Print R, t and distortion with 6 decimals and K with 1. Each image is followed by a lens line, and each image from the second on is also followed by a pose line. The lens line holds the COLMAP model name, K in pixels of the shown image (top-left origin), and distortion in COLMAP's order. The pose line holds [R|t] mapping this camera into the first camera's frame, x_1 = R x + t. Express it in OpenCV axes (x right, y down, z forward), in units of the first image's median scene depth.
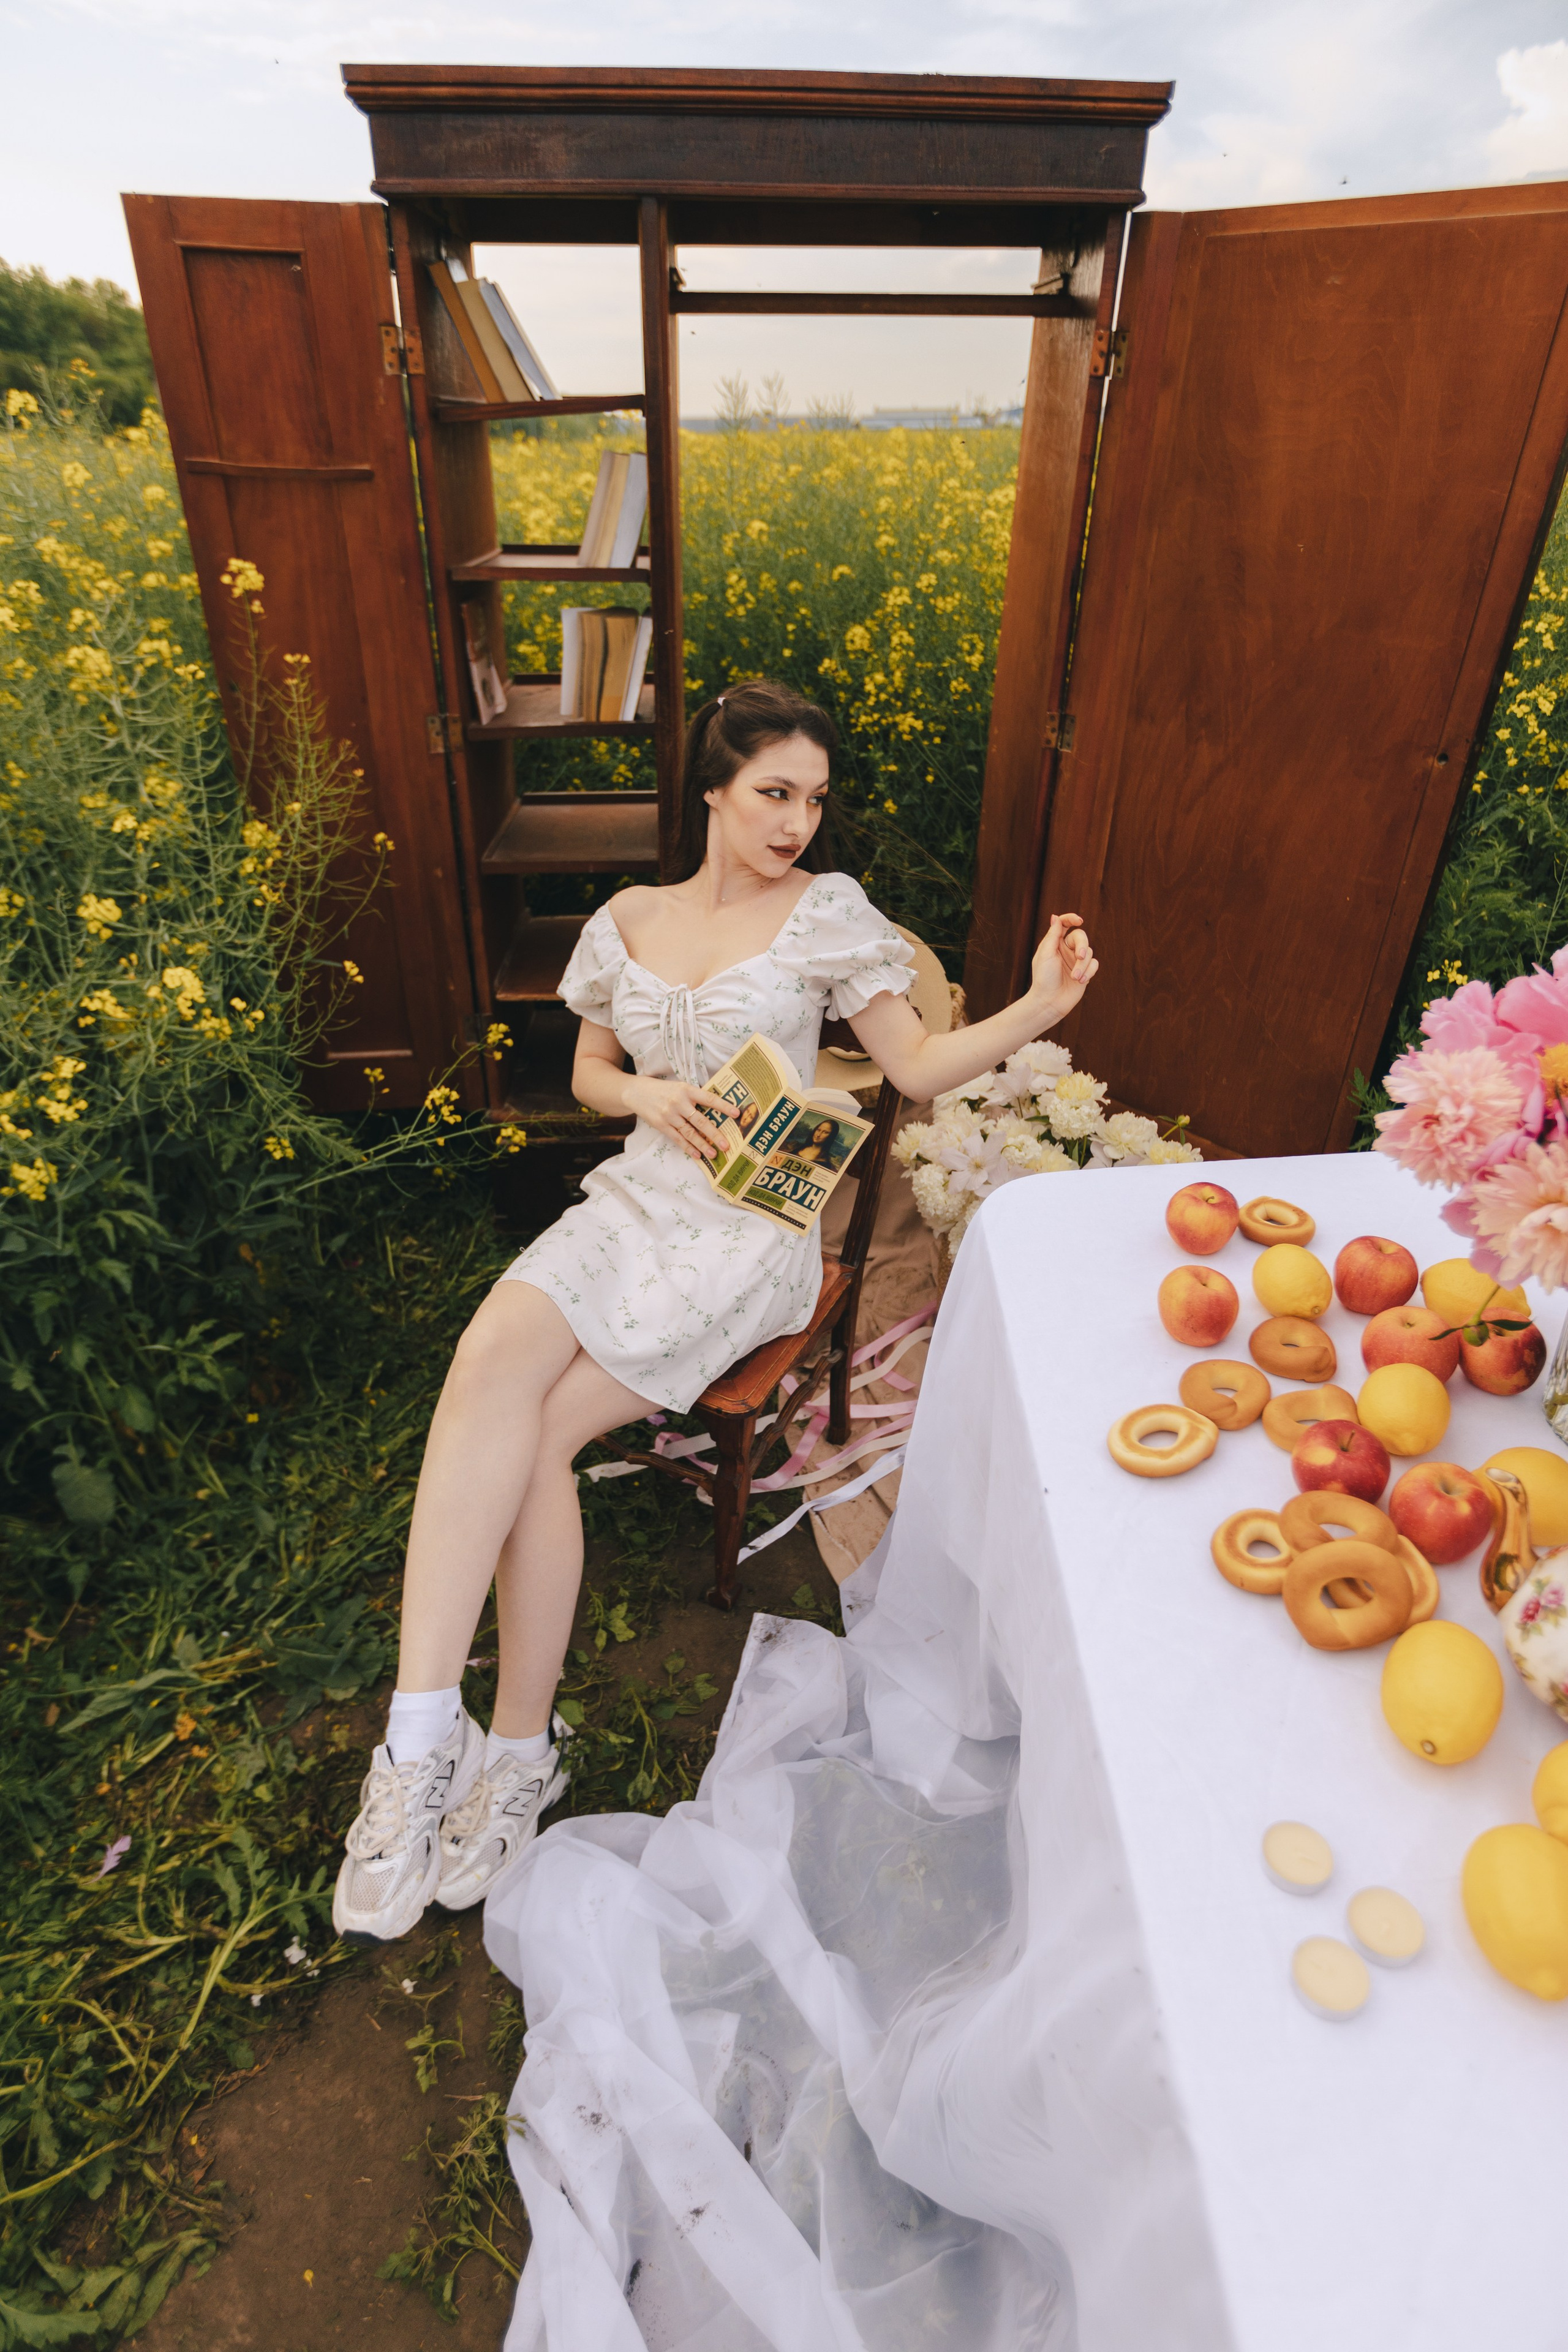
lens RADIAL K [[1293.3, 0, 791.7], [0, 1293.3, 1188.7], [0, 0, 1]] dist [0.013257, -0.004217]
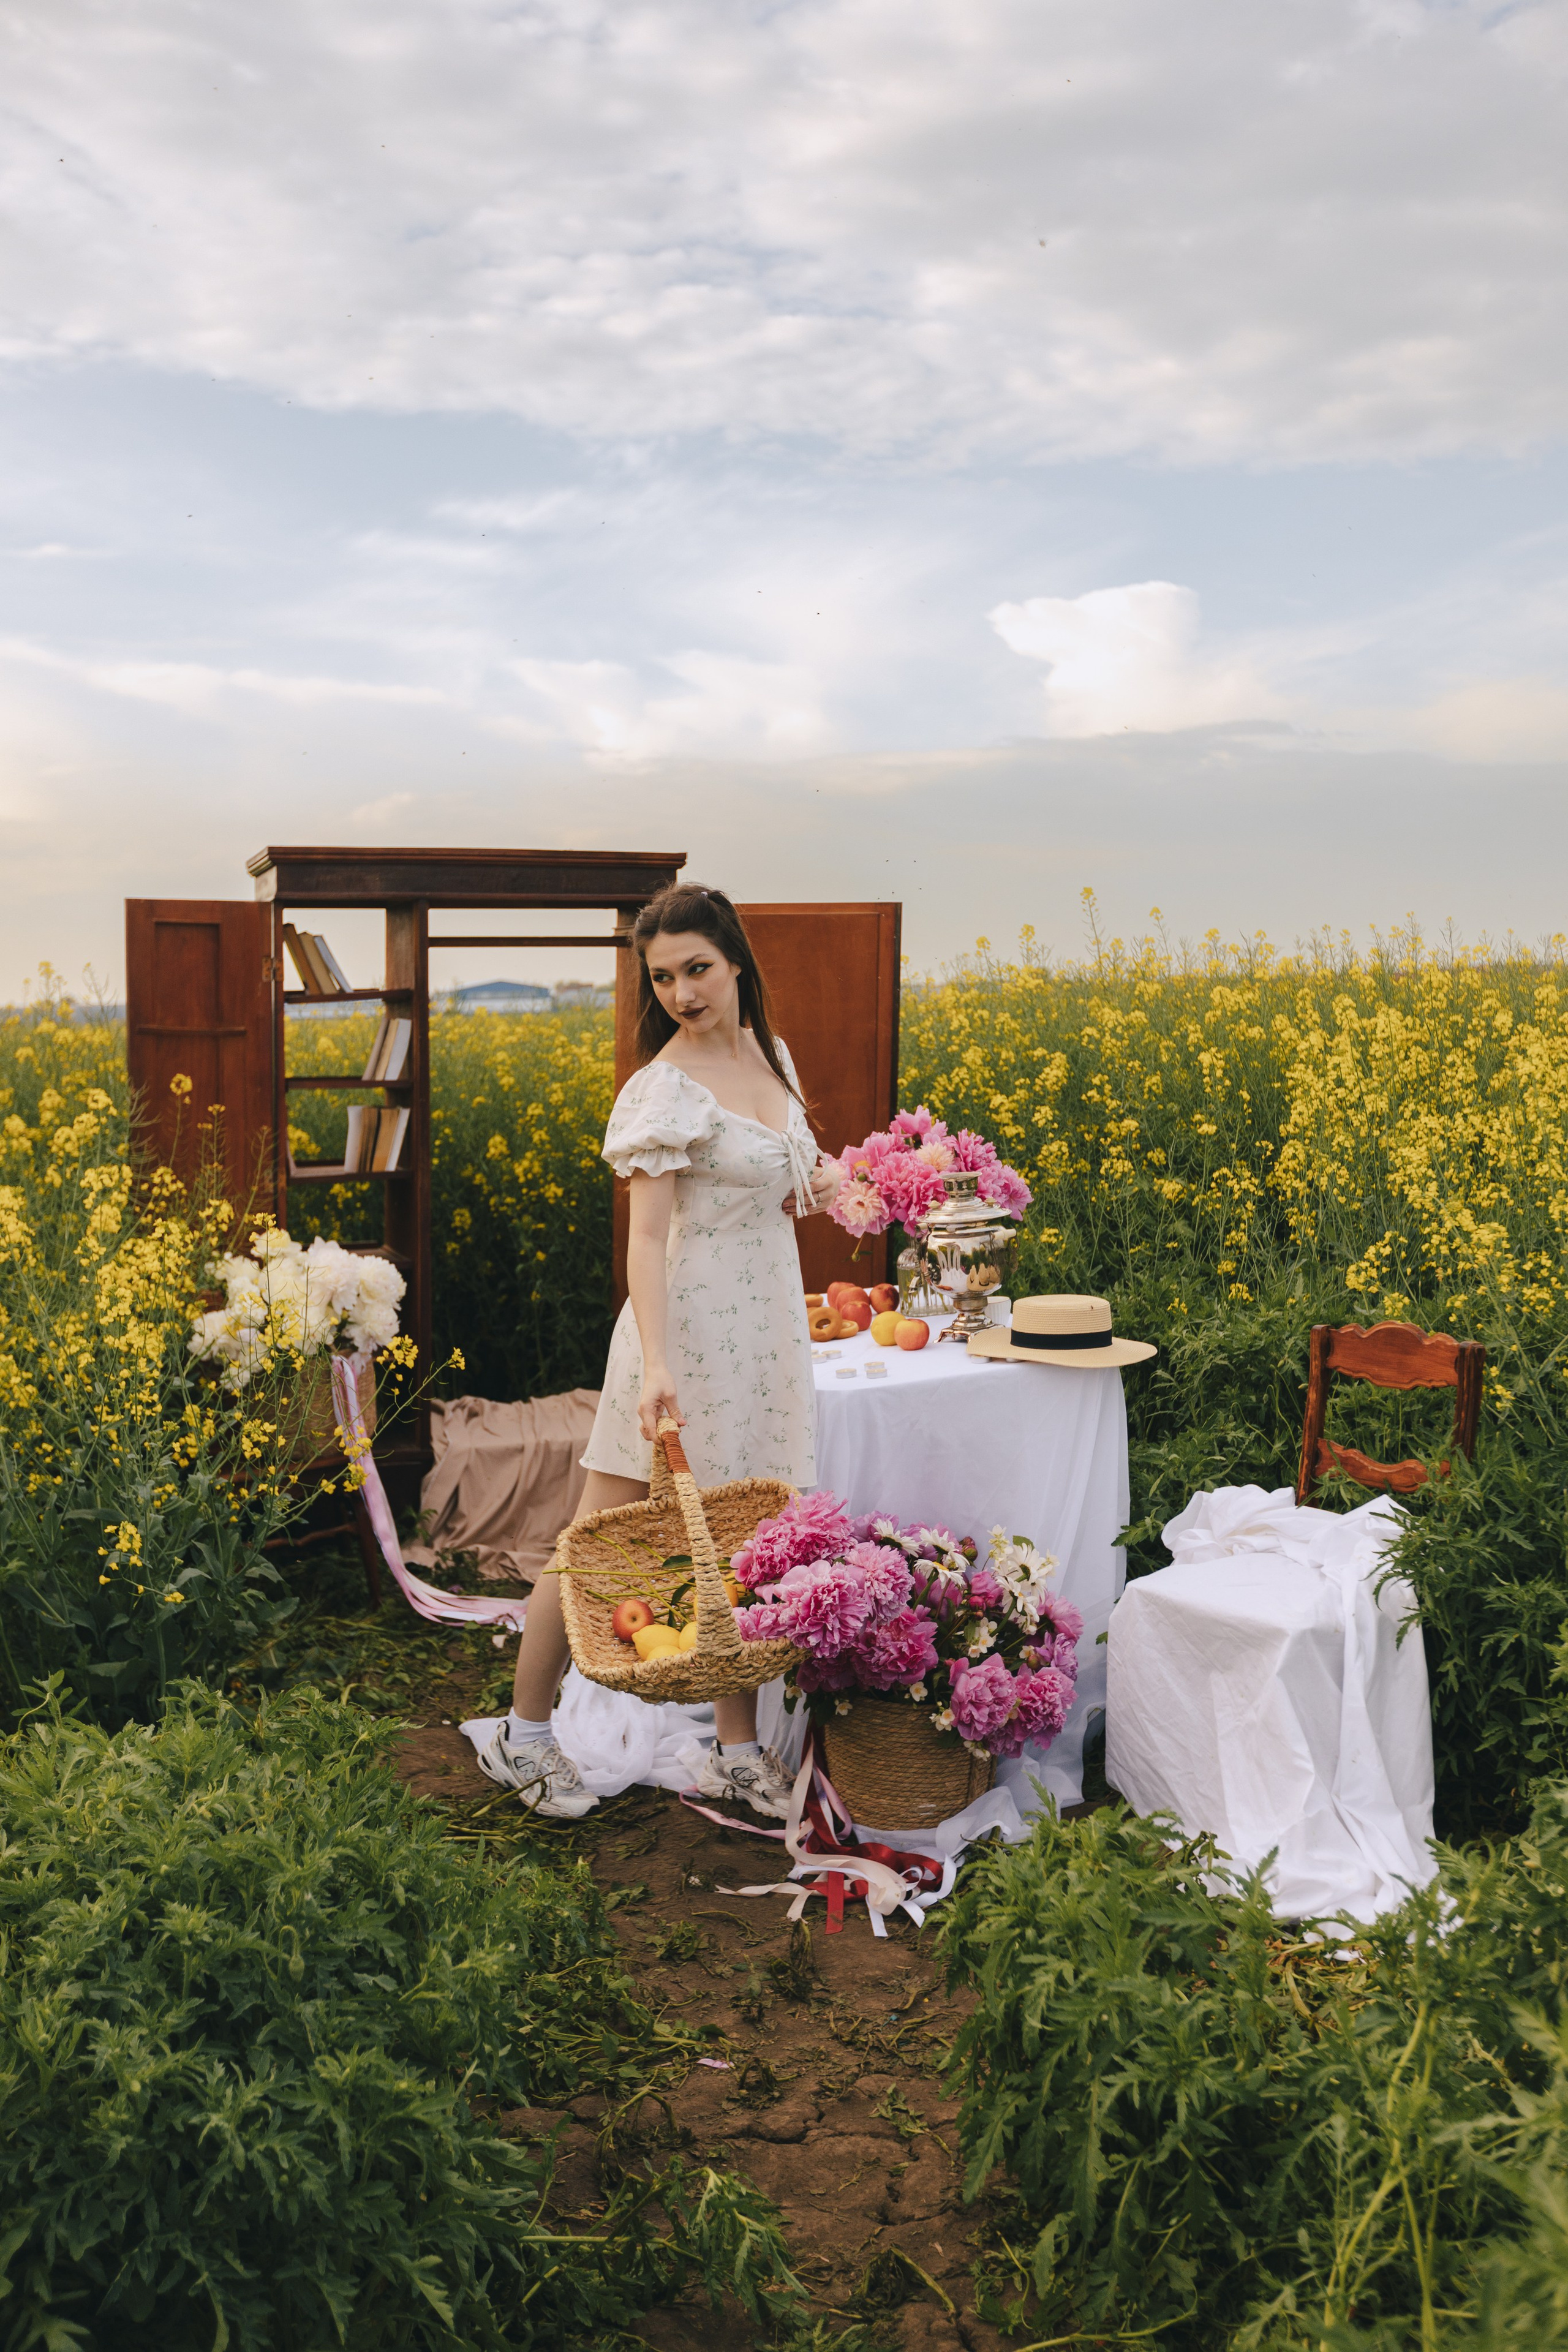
lens RADIAL K [[2318.6, 0, 790.0], [0, 2318.6, 1176.9], [0, 0, 1]] dist [0.000522, 0.000000]
pose [[0.959039, -0.035760, 0.281009, -0.510399], [0.157571, 0.891712, -0.424289, 1.007750], [-0.235407, 0.451188, 0.860821, -1.673672]]
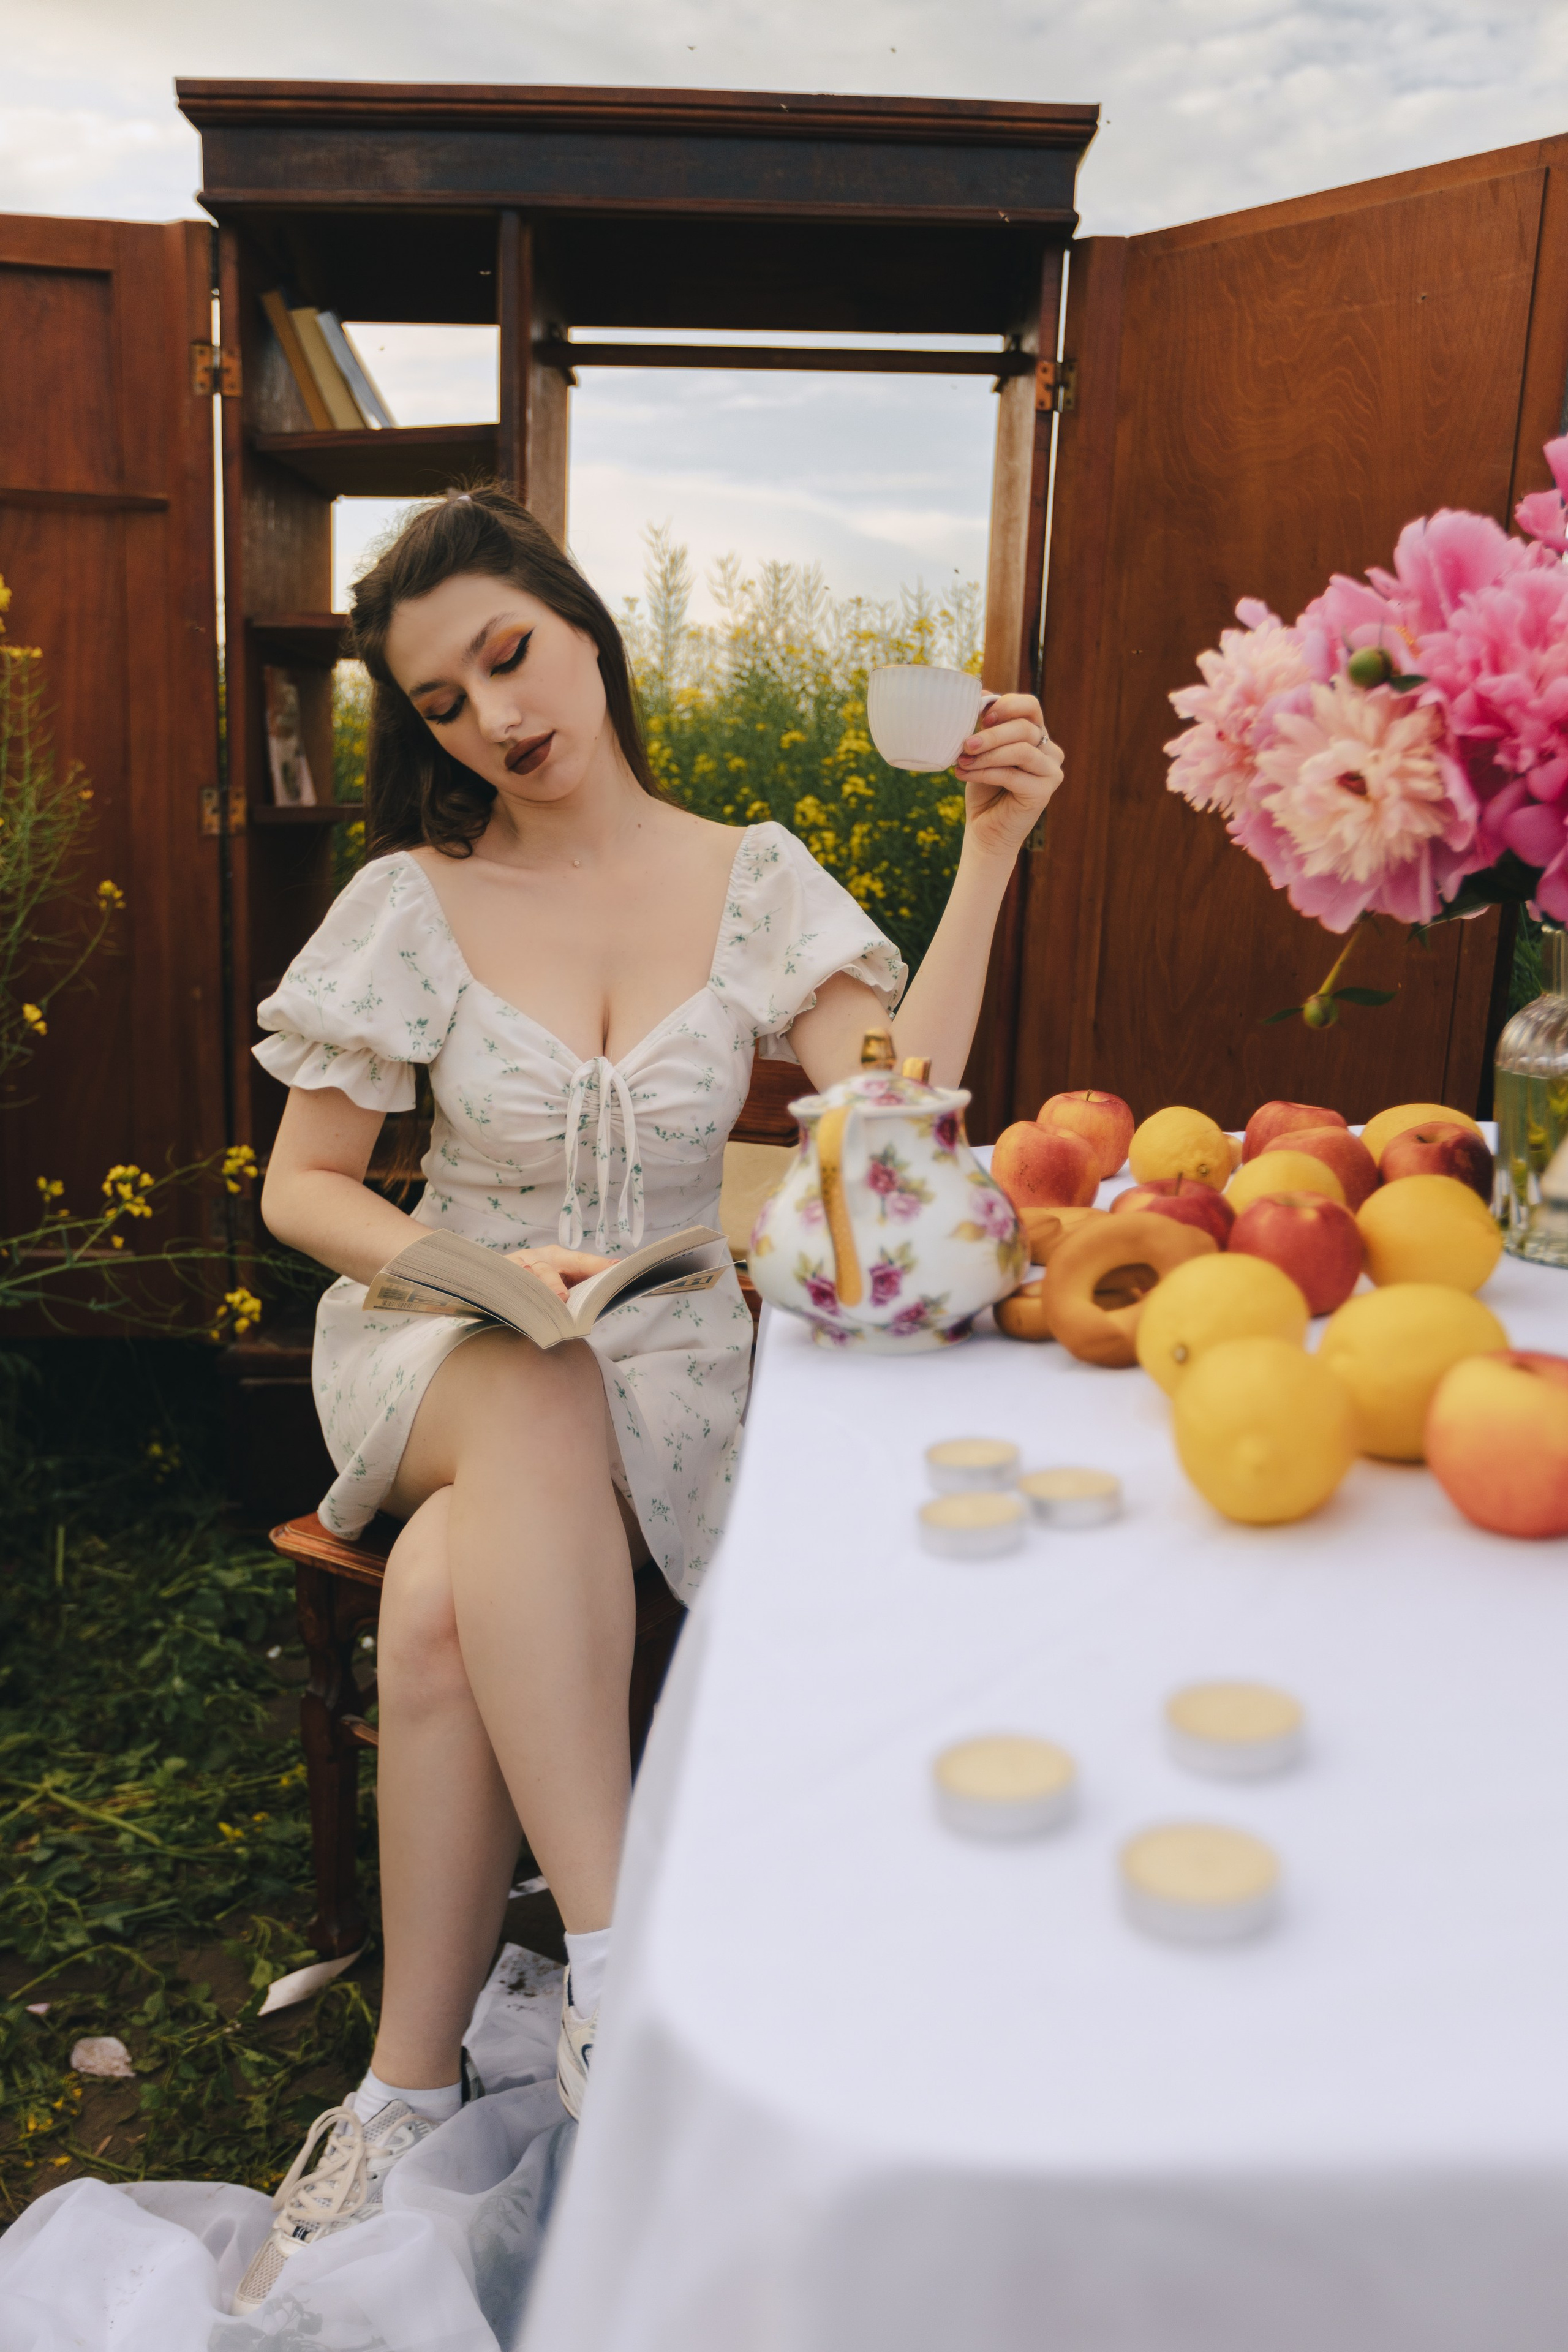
lens RADIAL K [[1950.9, 0, 791.6], [0, 1950.9, 1172.9], [0, 0, 1]] dist [0.016649, -0.015310]
pose [[0.999401, 0.020022, -0.028243, 0.119975], [-0.028602, 0.937163, -0.347716, 0.274811], [0.019506, 0.348316, 0.937174, -0.006535]]
